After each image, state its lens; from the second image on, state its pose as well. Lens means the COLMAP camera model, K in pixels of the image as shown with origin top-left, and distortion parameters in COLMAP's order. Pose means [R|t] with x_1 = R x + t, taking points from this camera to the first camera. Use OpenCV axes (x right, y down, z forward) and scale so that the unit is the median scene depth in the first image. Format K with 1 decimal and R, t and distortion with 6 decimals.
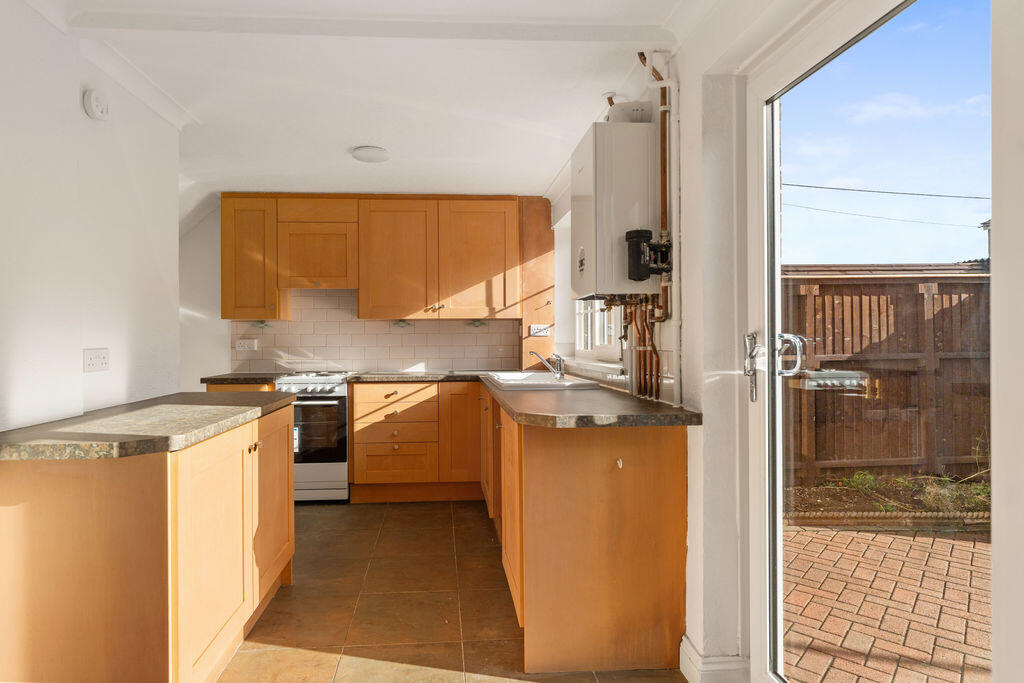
lens RADIAL K [[579.1, 0, 473.0], [0, 579.1, 341.6], [0, 0, 1]] dist [0.000935, -0.001860]
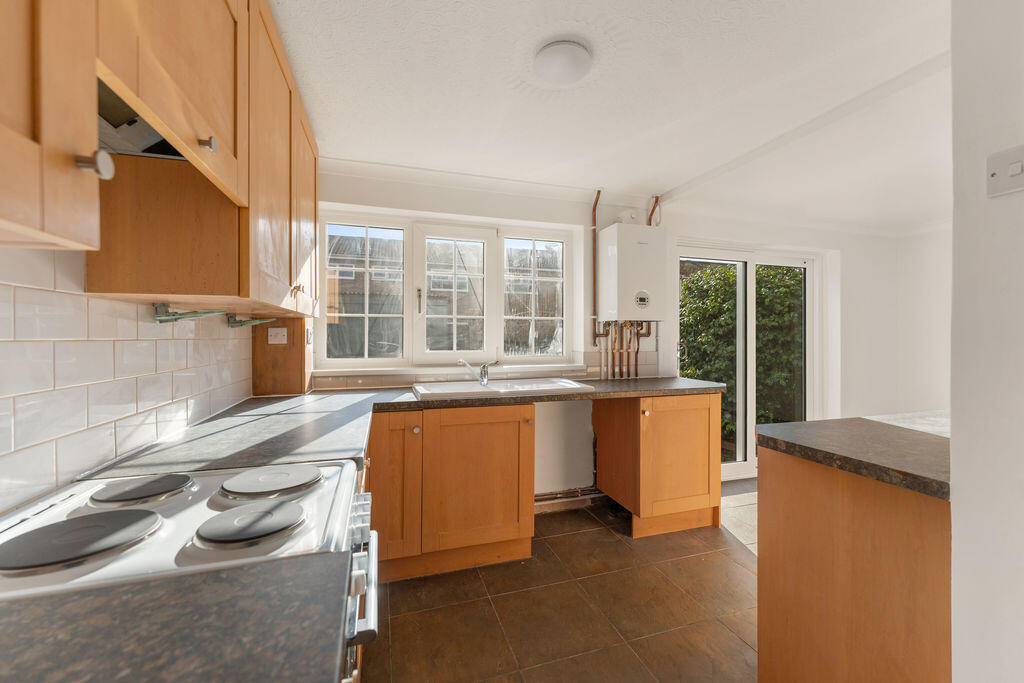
lens RADIAL K [[419.1, 0, 519.0], [0, 419.1, 333.7], [0, 0, 1]] dist [-0.002146, -0.000335]
pose [[-0.265396, 0.013458, 0.964046, -0.715741], [0.003396, 0.999909, -0.013023, -0.020885], [-0.964134, -0.000183, -0.265418, 1.367017]]
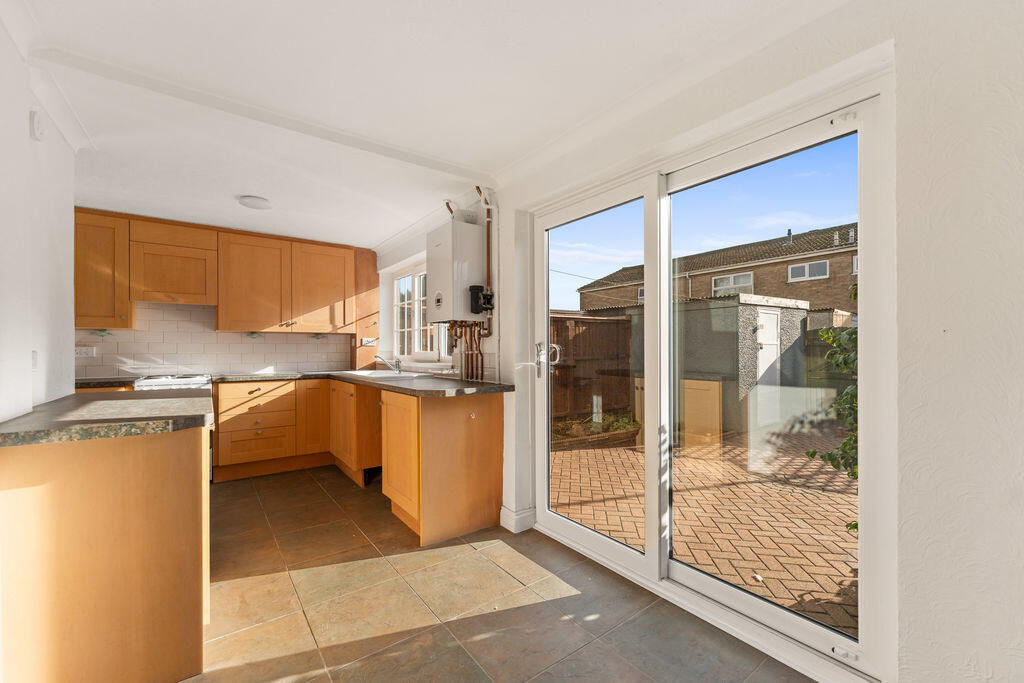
lens RADIAL K [[419.1, 0, 511.2], [0, 419.1, 348.9], [0, 0, 1]] dist [-0.002146, -0.000335]
pose [[0.838407, 0.005823, 0.545013, -0.243888], [-0.000815, 0.999955, -0.009429, 0.011127], [-0.545044, 0.007461, 0.838374, -0.103546]]
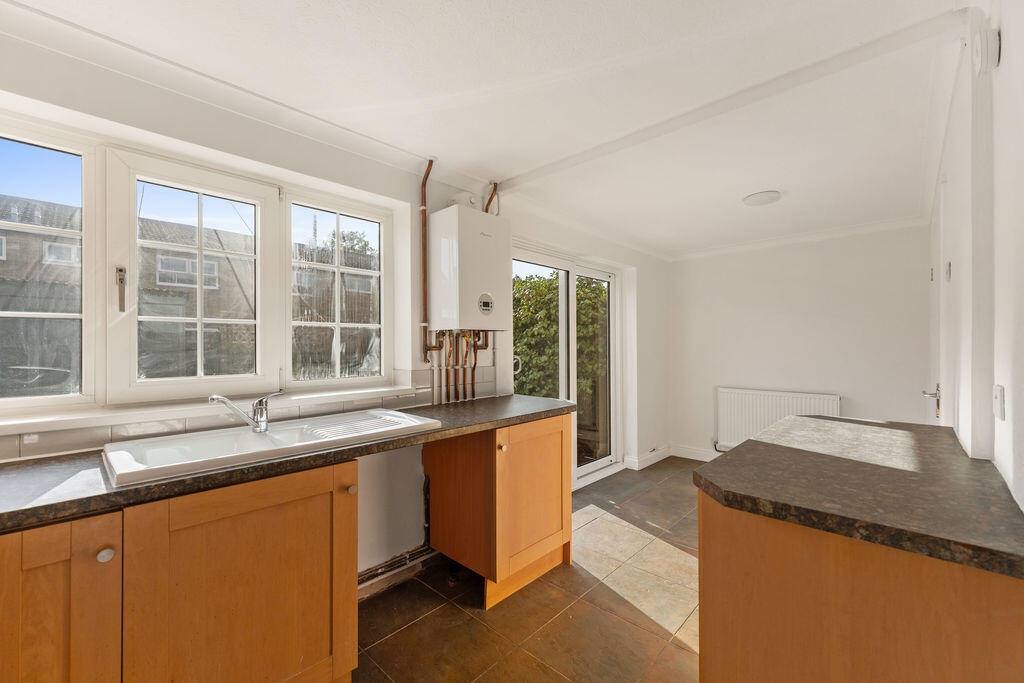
lens RADIAL K [[419.1, 0, 516.2], [0, 419.1, 343.8], [0, 0, 1]] dist [-0.002146, -0.000335]
pose [[-0.694152, 0.010736, 0.719748, -0.458506], [0.010860, 0.999931, -0.004441, -0.033012], [-0.719746, 0.004733, -0.694221, 1.340472]]
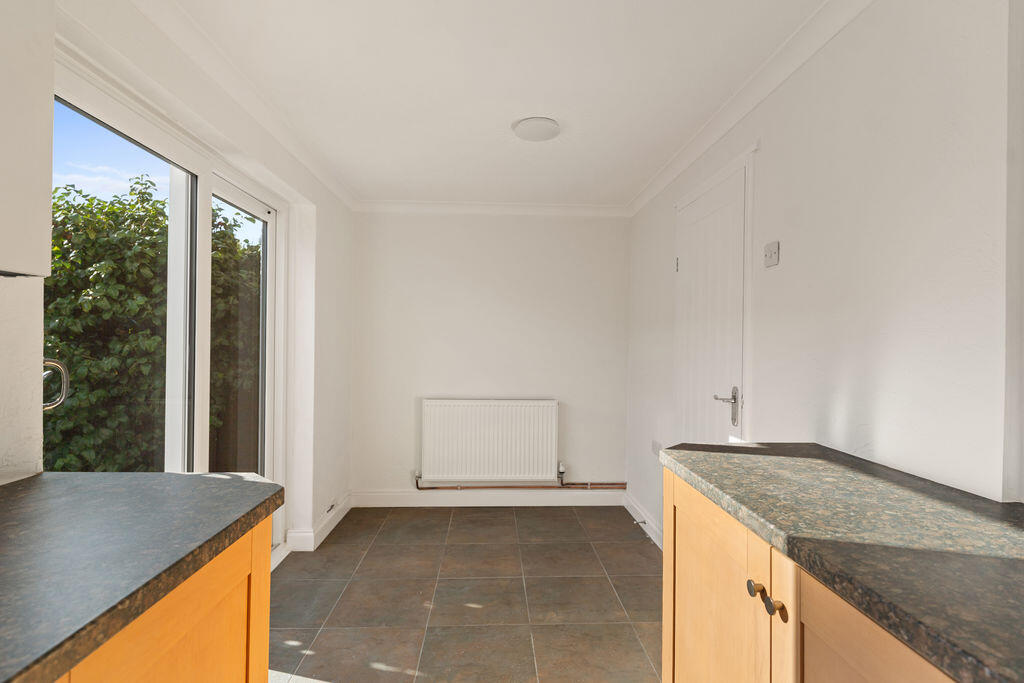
lens RADIAL K [[513.4, 0, 512.4], [0, 513.4, 339.5], [0, 0, 1]] dist [0.025499, 0.000028]
pose [[-0.999718, -0.004248, 0.023346, -0.130021], [-0.004303, 0.999988, -0.002296, -0.025827], [-0.023336, -0.002396, -0.999725, 1.076149]]
